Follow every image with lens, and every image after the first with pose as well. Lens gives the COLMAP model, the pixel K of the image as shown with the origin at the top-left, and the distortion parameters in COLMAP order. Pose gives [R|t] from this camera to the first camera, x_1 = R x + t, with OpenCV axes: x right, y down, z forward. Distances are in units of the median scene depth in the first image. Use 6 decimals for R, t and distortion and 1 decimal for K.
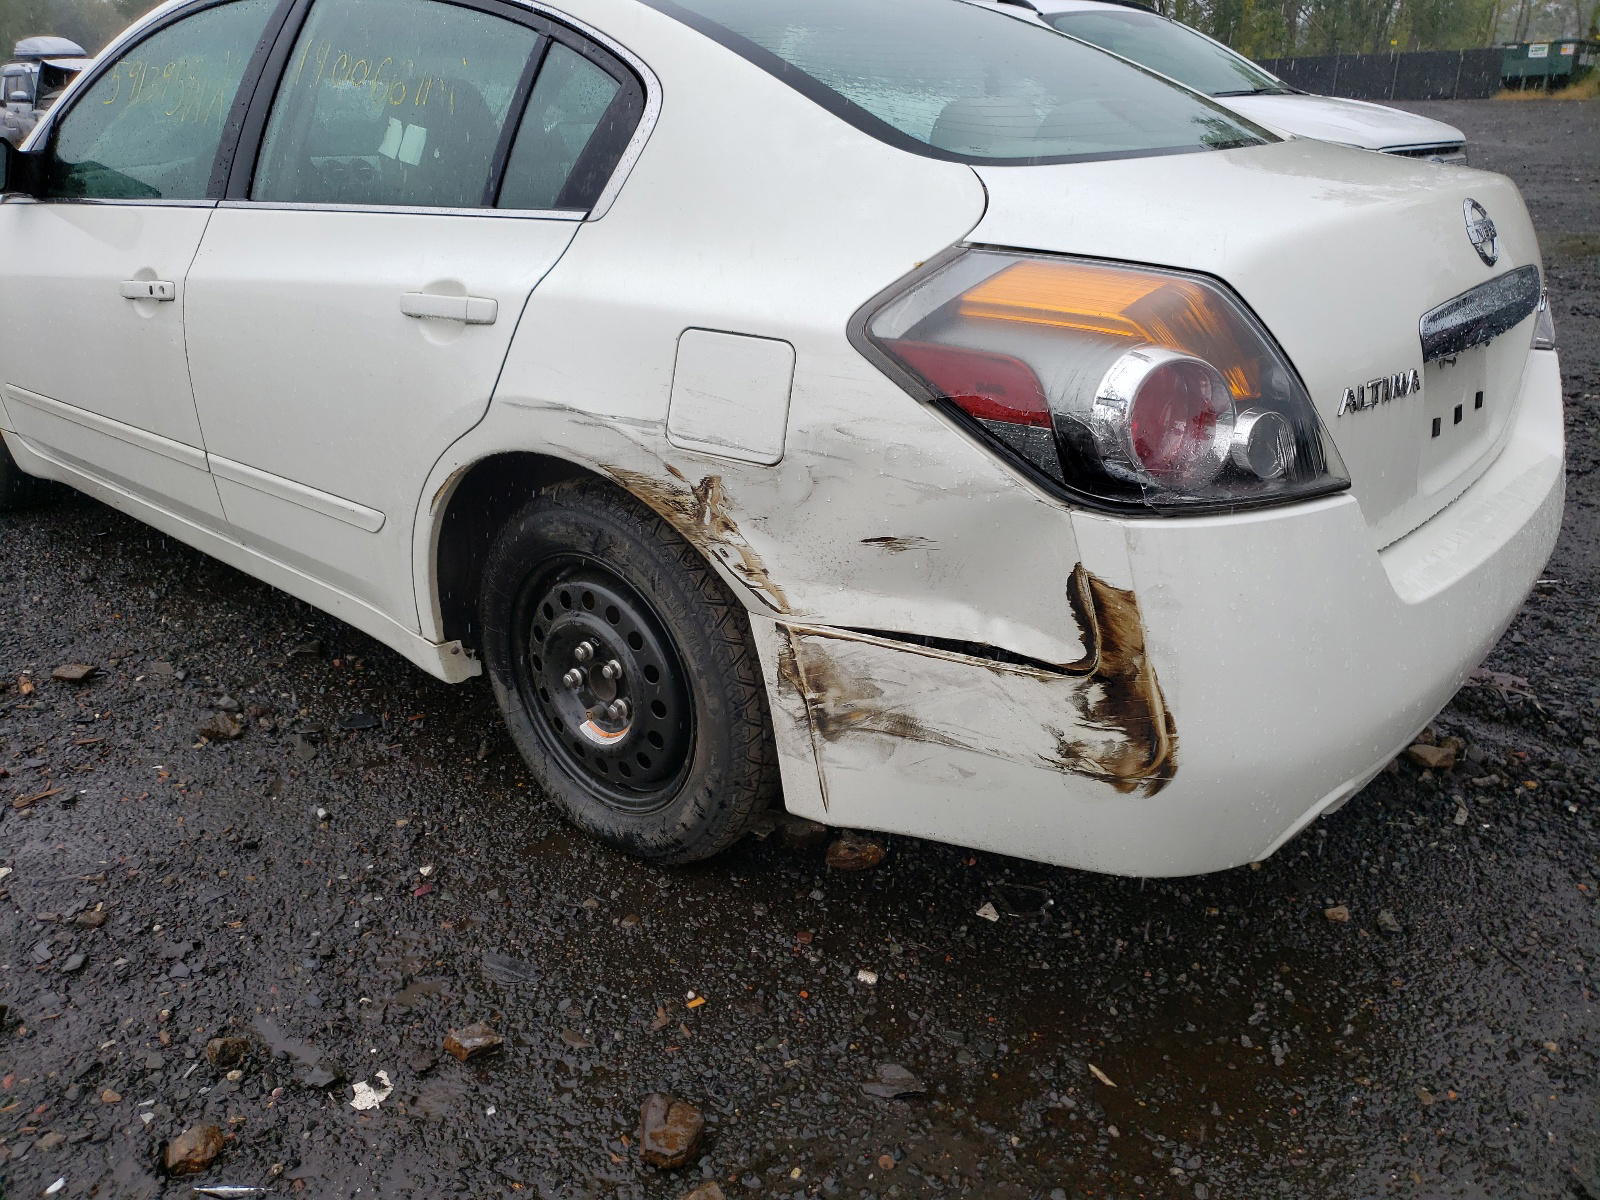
lens RADIAL K [[1181.0, 0, 800.0], [0, 1181.0, 600.0], [0, 0, 1]] dist [0.010273, 0.000507]
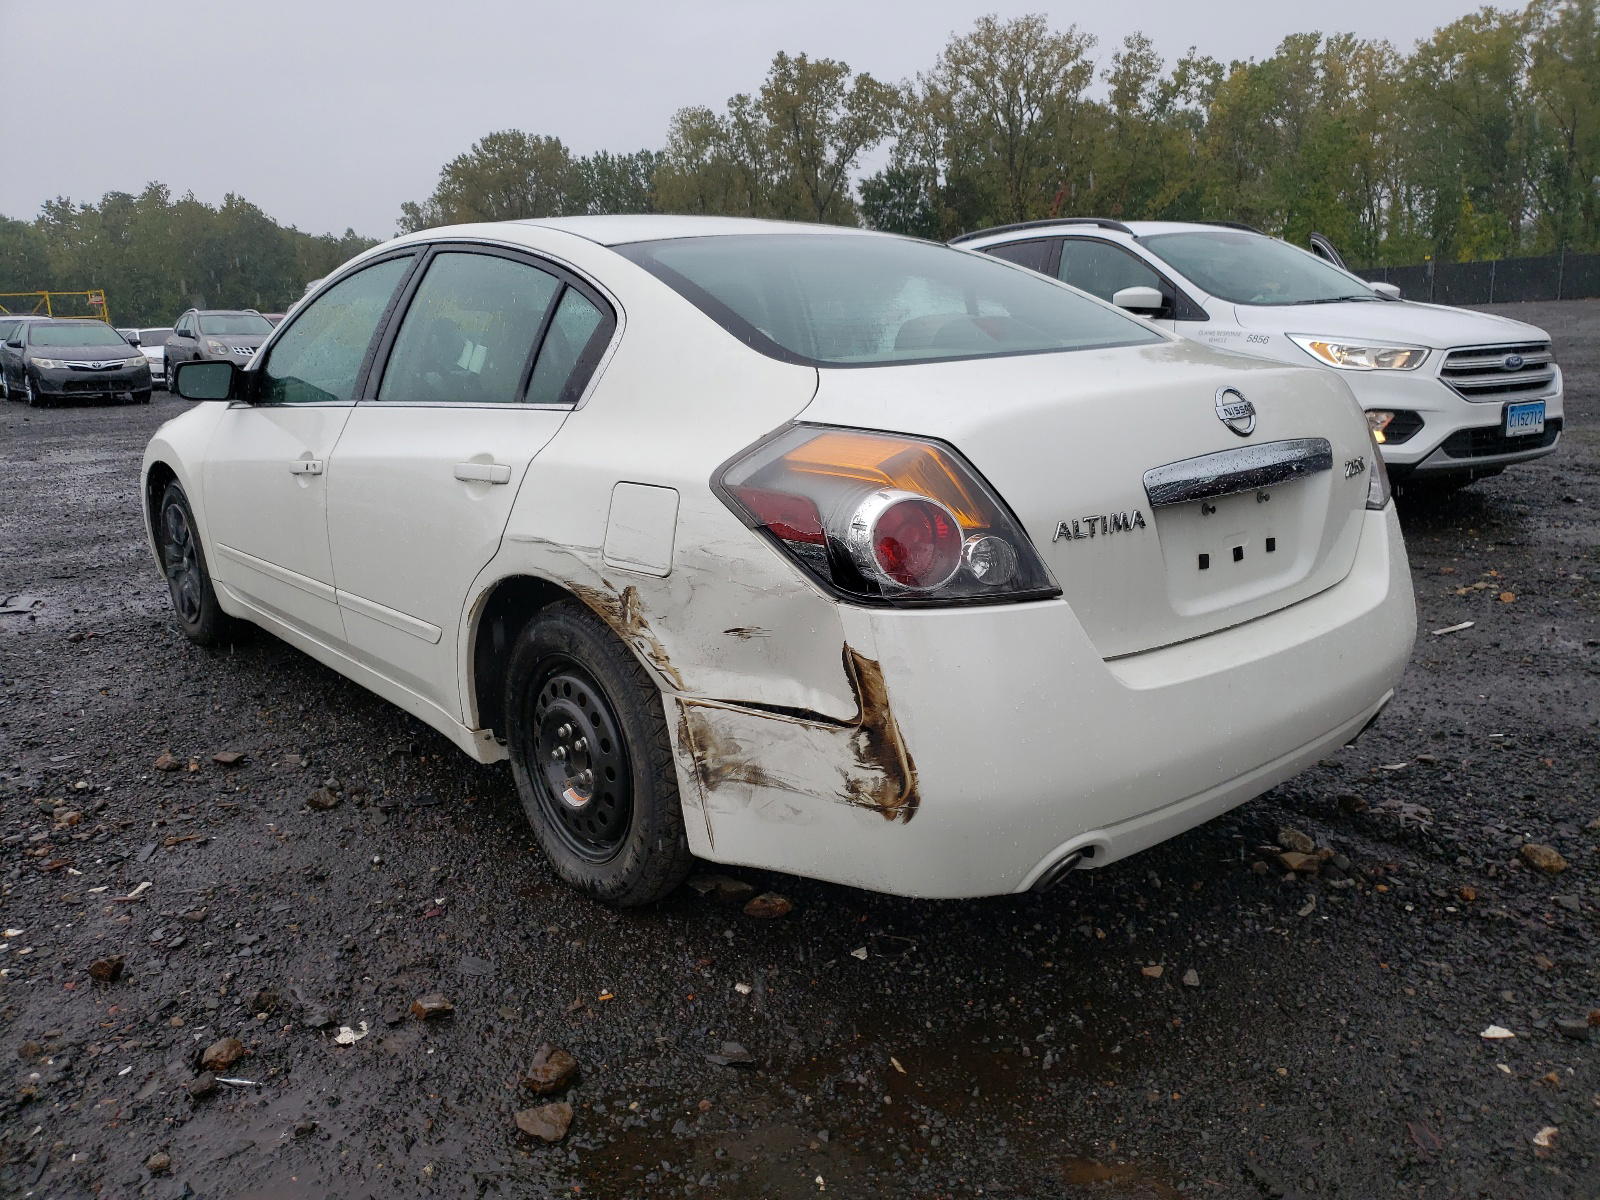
lens RADIAL K [[1188.1, 0, 800.0], [0, 1188.1, 600.0], [0, 0, 1]] dist [0.004590, 0.002139]
pose [[0.986444, 0.015424, -0.163374, 0.322784], [-0.041835, 0.986314, -0.159479, 0.113682], [0.158678, 0.164152, 0.973589, -0.288039]]
